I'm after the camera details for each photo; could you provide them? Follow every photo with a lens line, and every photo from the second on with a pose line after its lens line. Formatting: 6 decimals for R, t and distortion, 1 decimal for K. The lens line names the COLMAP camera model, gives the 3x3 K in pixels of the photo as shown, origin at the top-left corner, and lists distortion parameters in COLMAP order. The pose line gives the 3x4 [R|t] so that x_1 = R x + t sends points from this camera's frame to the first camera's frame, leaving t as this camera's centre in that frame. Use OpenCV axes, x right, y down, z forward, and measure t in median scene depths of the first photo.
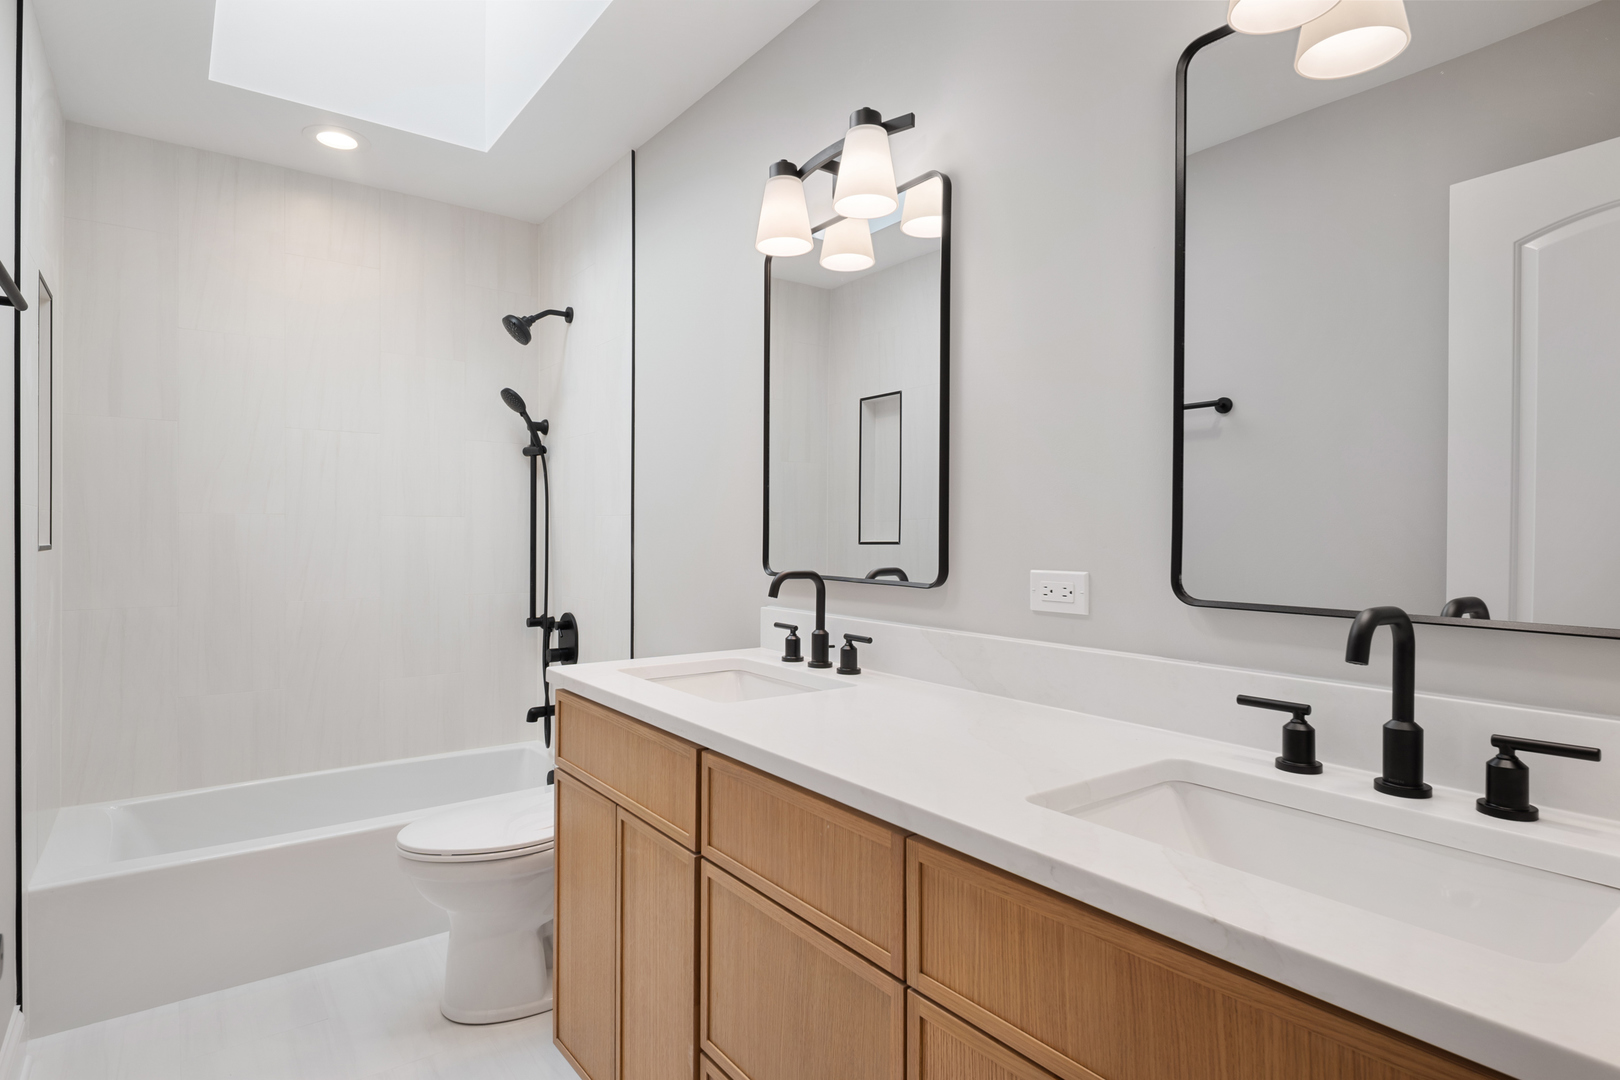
lens RADIAL K [[849.8, 0, 792.7], [0, 849.8, 540.3], [0, 0, 1]] dist [0.025979, -0.022120]
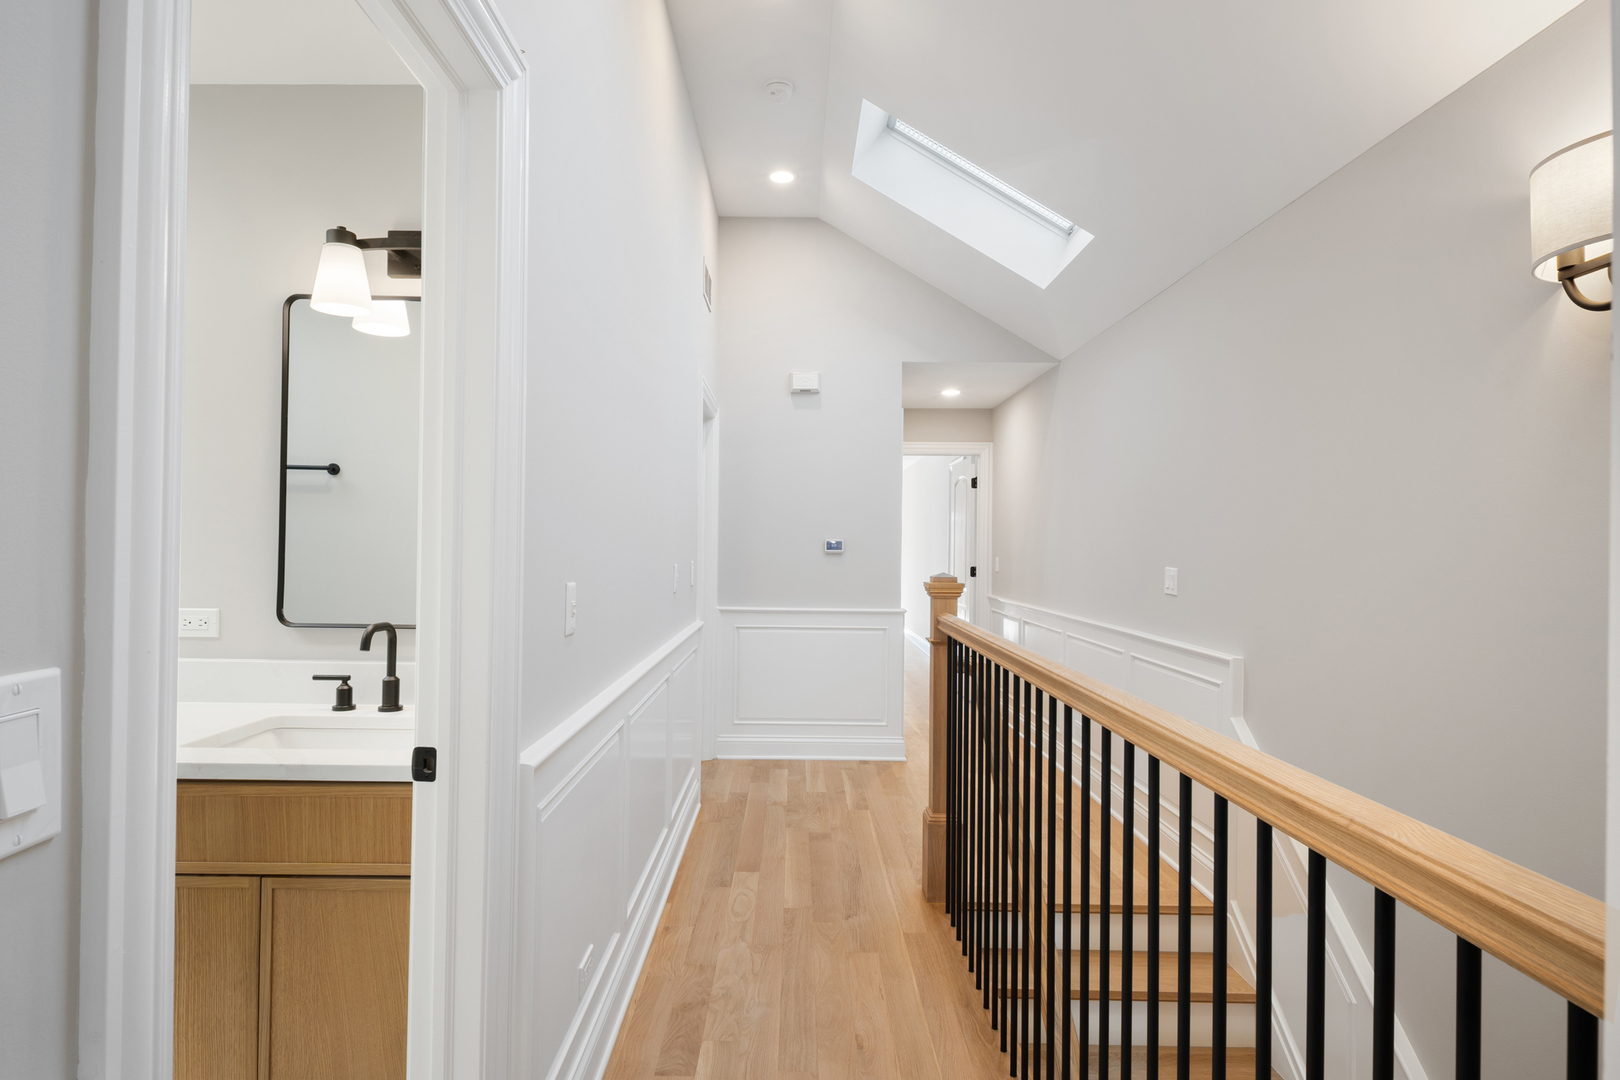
lens RADIAL K [[849.8, 0, 792.7], [0, 849.8, 540.3], [0, 0, 1]] dist [0.025979, -0.022120]
pose [[0.598082, 0.007316, 0.801401, -0.369245], [-0.002326, 0.999970, -0.007393, -0.106303], [-0.801431, 0.002558, 0.598082, -1.019279]]
